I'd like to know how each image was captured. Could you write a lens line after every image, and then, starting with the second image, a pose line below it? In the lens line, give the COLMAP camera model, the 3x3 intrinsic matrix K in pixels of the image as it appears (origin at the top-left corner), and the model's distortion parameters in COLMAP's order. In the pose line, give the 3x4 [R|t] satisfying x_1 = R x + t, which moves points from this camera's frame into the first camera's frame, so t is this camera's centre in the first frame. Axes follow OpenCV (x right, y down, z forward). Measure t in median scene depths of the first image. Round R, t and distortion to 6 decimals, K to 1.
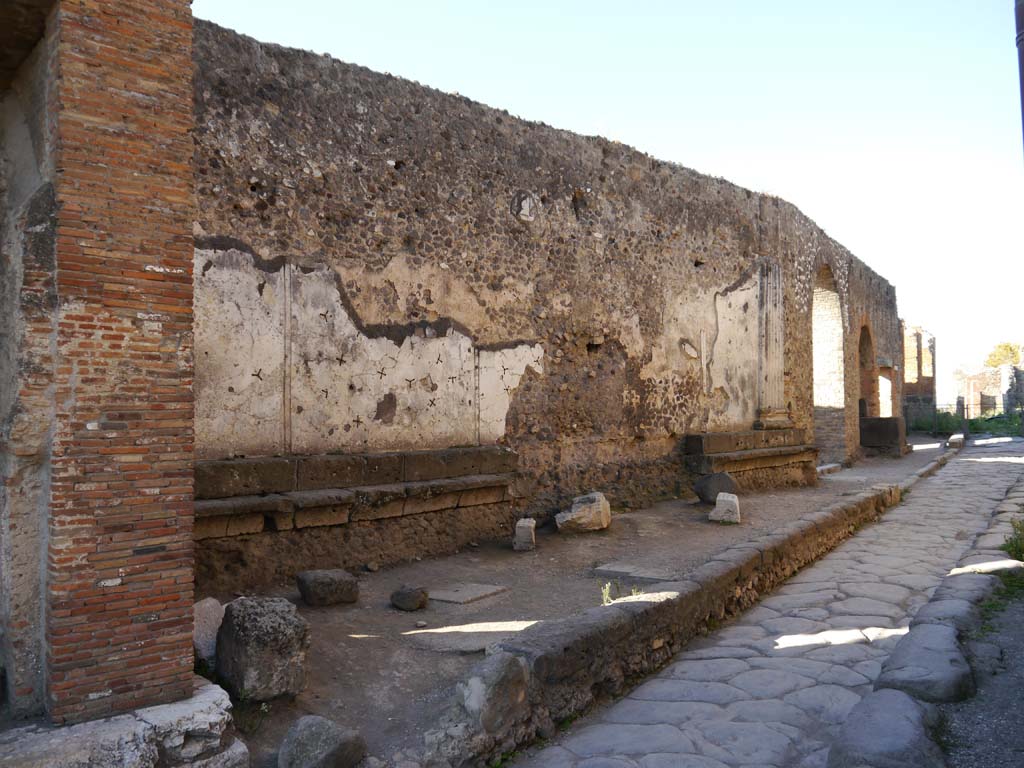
lens RADIAL K [[844.8, 0, 512.4], [0, 844.8, 385.9], [0, 0, 1]] dist [-0.045378, 0.039215]
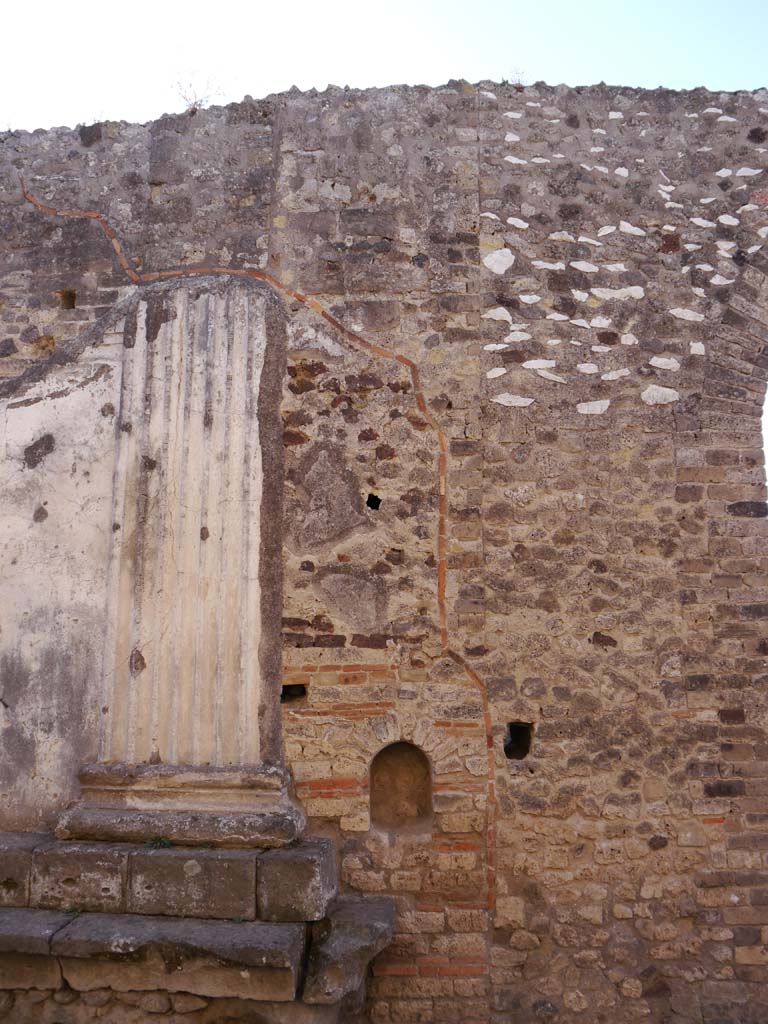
lens RADIAL K [[844.8, 0, 389.1], [0, 844.8, 502.7], [0, 0, 1]] dist [-0.045378, 0.039215]
pose [[0.562206, -0.133922, -0.816082, 0.654964], [0.020880, 0.988785, -0.147879, -0.020927], [0.826733, 0.066099, 0.558697, 0.970130]]
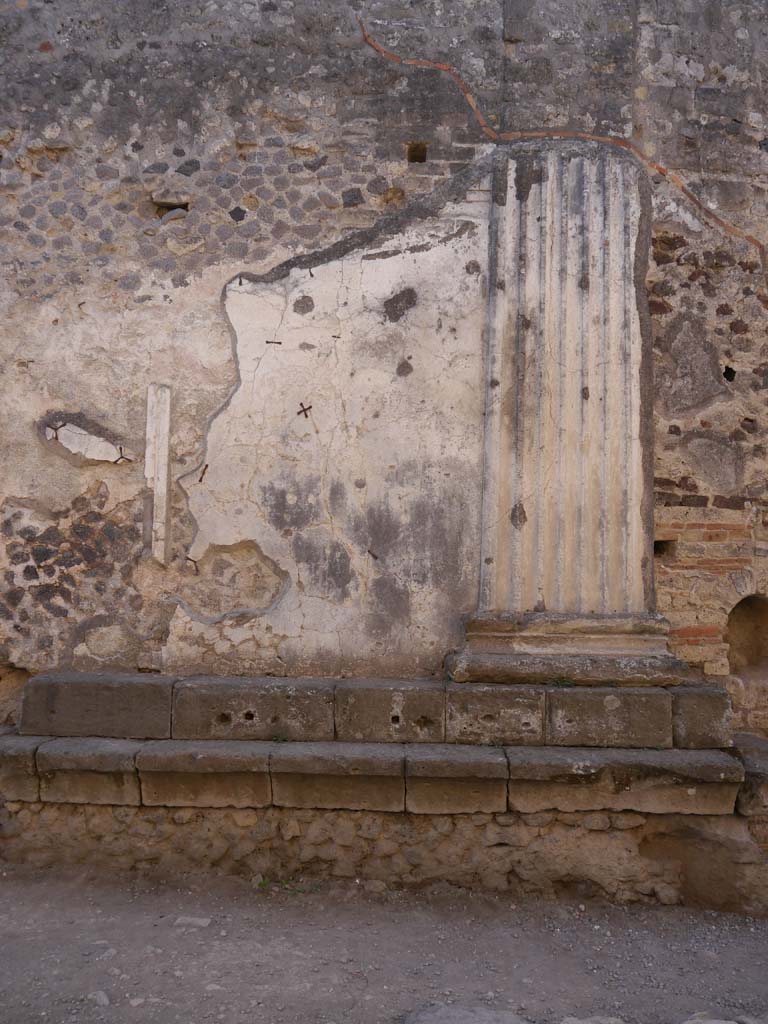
lens RADIAL K [[844.8, 0, 386.4], [0, 844.8, 502.7], [0, 0, 1]] dist [-0.045378, 0.039215]
pose [[0.666638, -0.048566, -0.743797, 0.540491], [-0.004003, 0.997627, -0.068727, 0.008331], [0.745370, 0.048794, 0.664862, 0.812114]]
